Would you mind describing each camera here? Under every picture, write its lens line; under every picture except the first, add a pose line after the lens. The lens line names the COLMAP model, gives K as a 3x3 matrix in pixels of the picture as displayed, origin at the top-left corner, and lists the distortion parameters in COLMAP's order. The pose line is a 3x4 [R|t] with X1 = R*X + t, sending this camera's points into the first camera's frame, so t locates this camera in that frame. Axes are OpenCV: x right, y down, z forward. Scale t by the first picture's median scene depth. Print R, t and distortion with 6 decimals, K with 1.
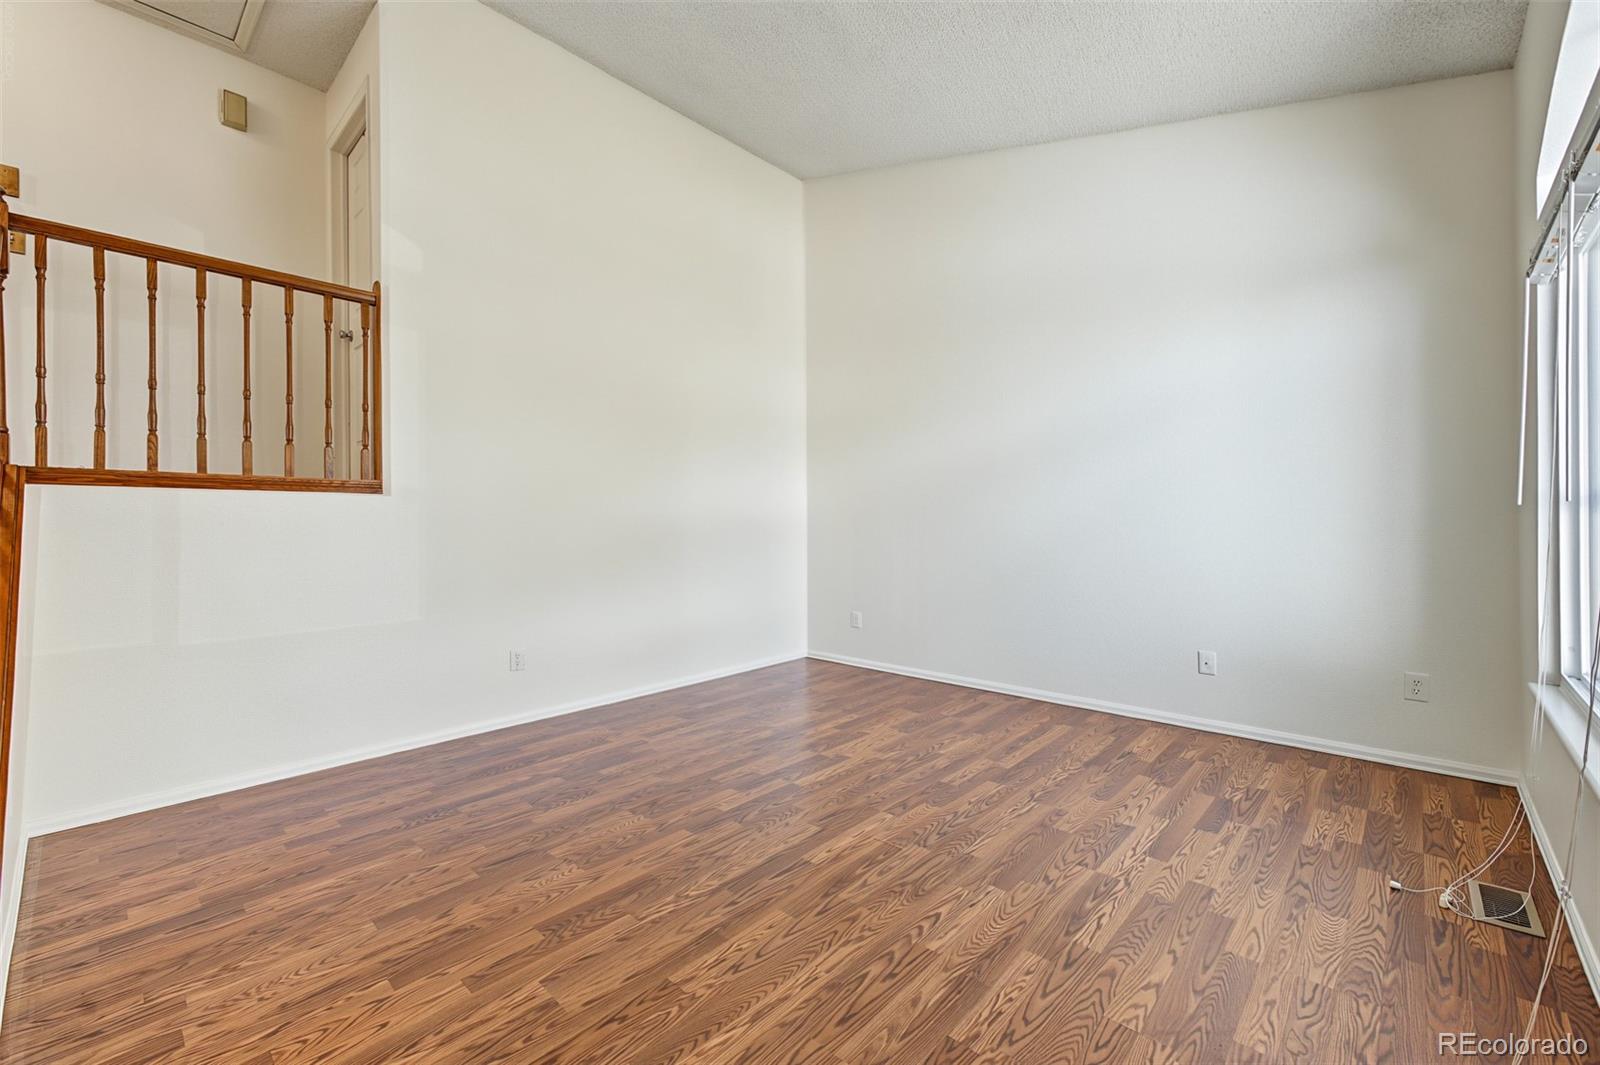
lens RADIAL K [[635.0, 0, 804.6], [0, 635.0, 527.1], [0, 0, 1]] dist [0.015201, -0.003945]
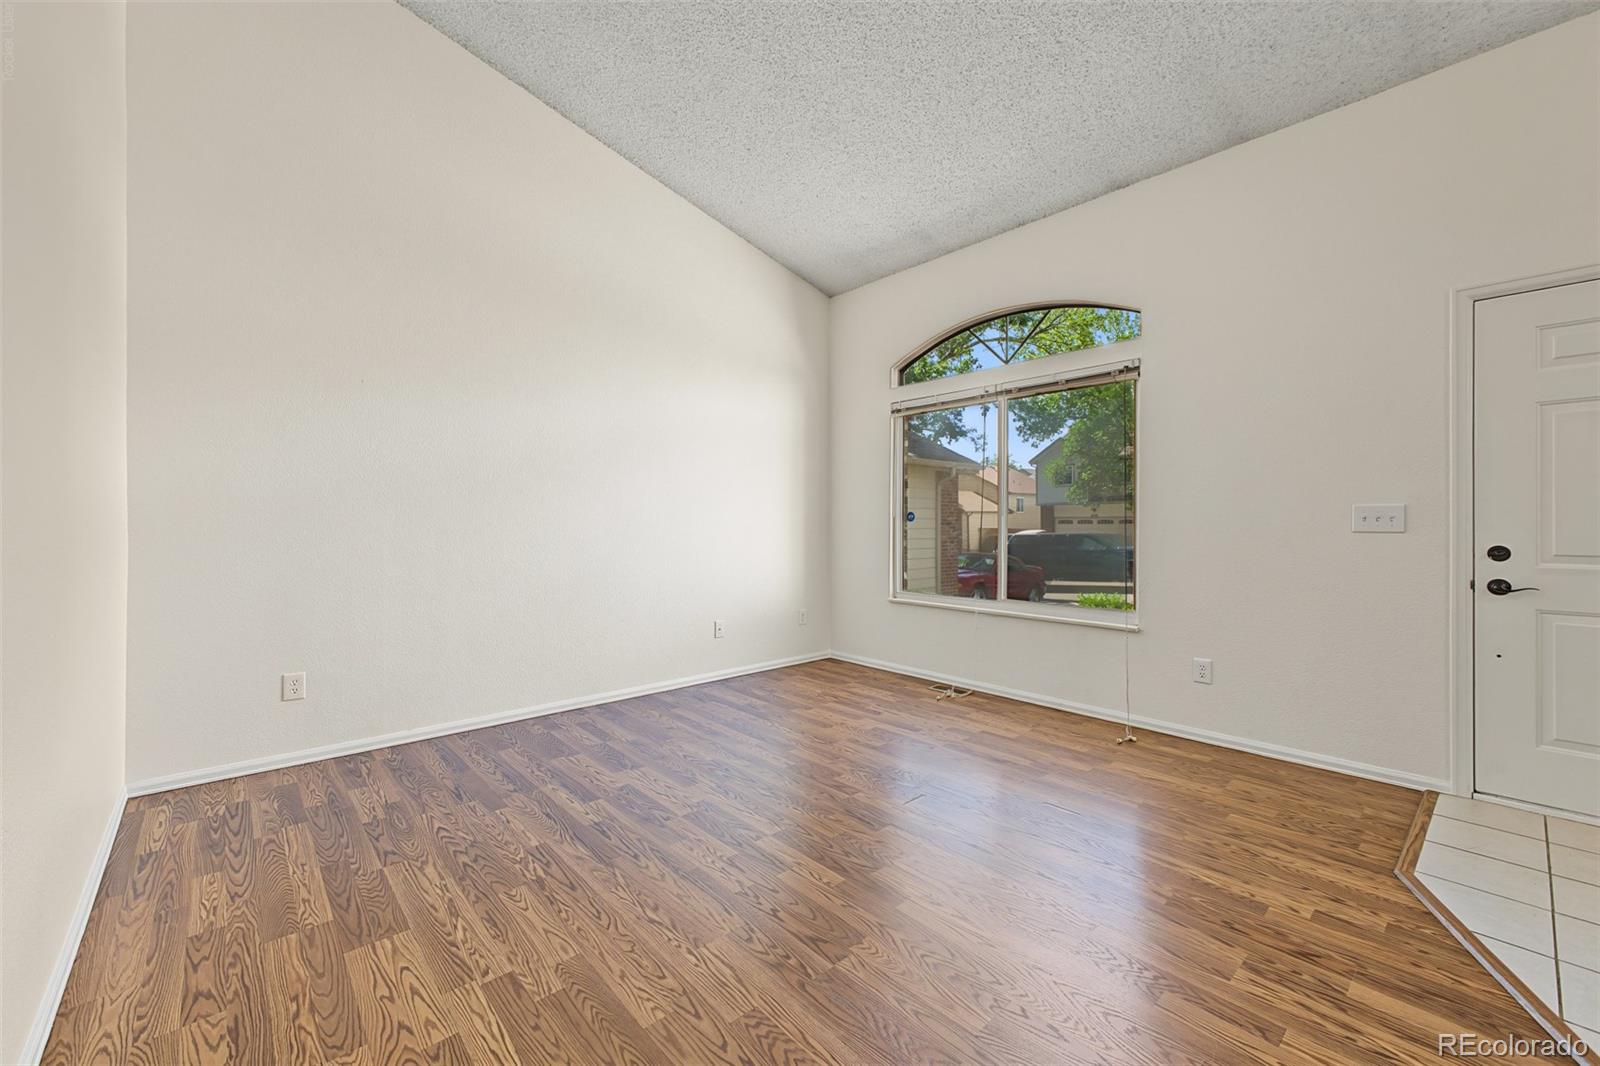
lens RADIAL K [[635.0, 0, 786.3], [0, 635.0, 523.3], [0, 0, 1]] dist [0.015201, -0.003945]
pose [[0.113799, 0.007746, 0.993474, -1.019696], [0.003759, 0.999959, -0.008228, 0.006354], [-0.993497, 0.004671, 0.113765, 1.076391]]
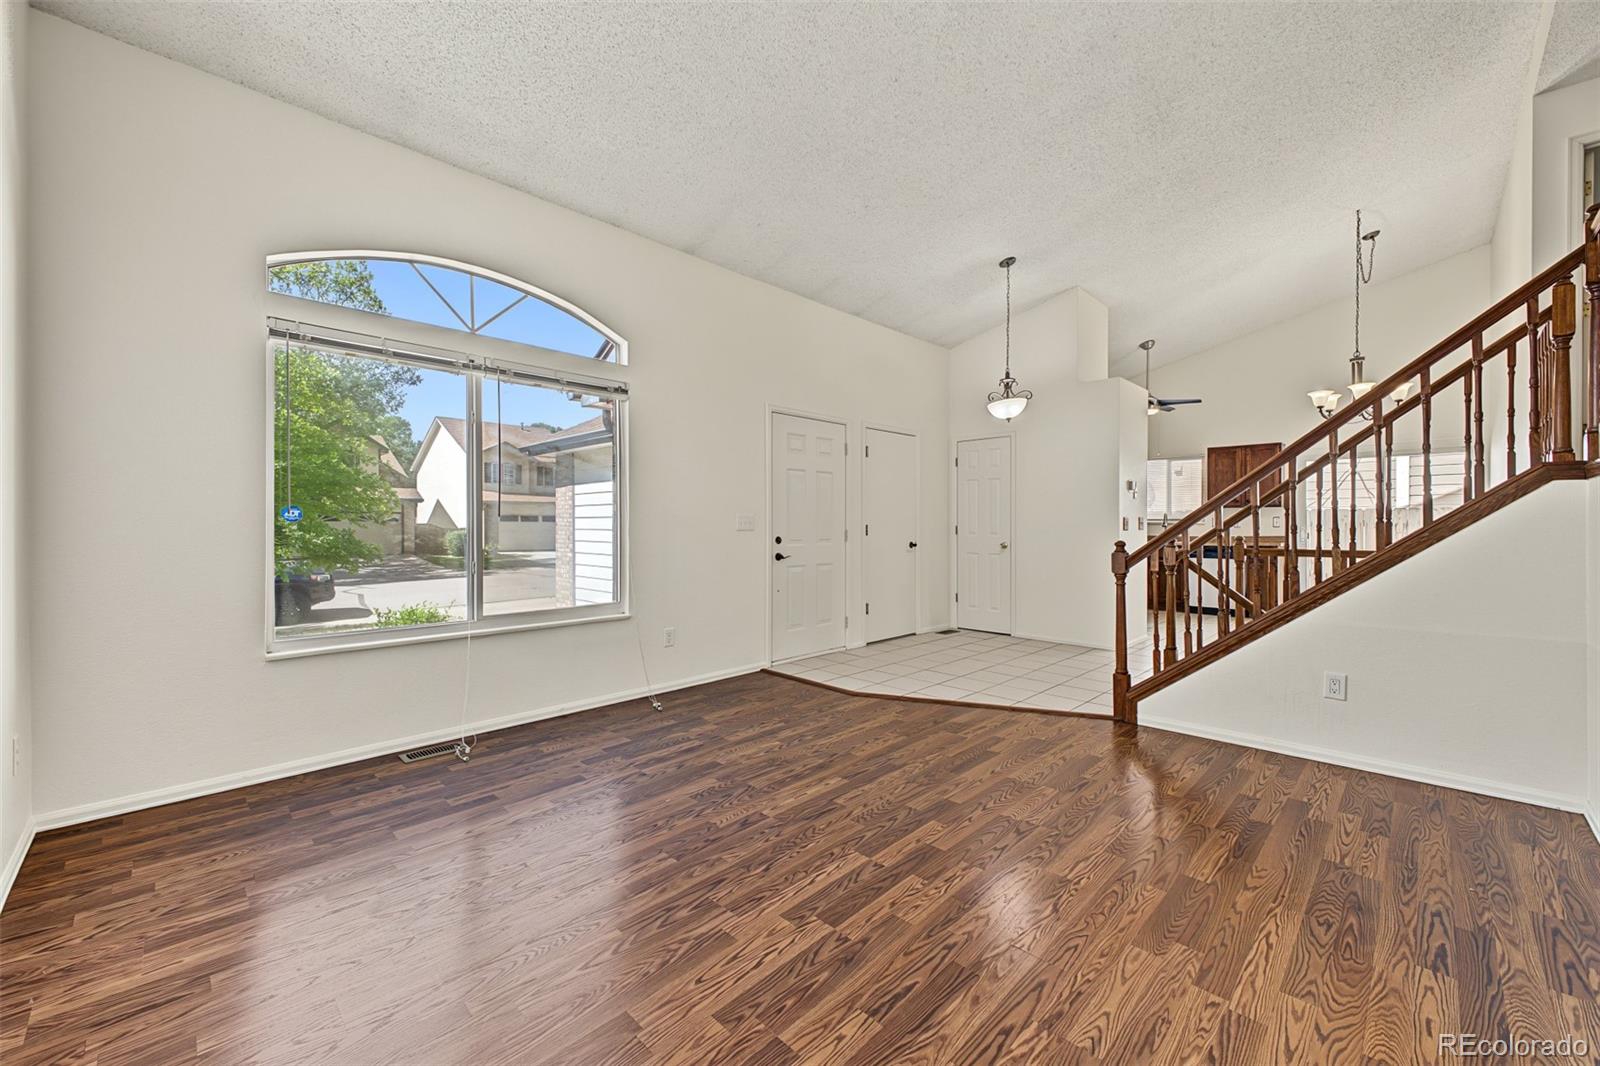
lens RADIAL K [[635.0, 0, 796.0], [0, 635.0, 526.1], [0, 0, 1]] dist [0.015201, -0.003945]
pose [[-0.998972, 0.009192, 0.044400, 0.038540], [0.009502, 0.999932, 0.006774, -0.009767], [-0.044335, 0.007189, -0.998991, 2.160817]]
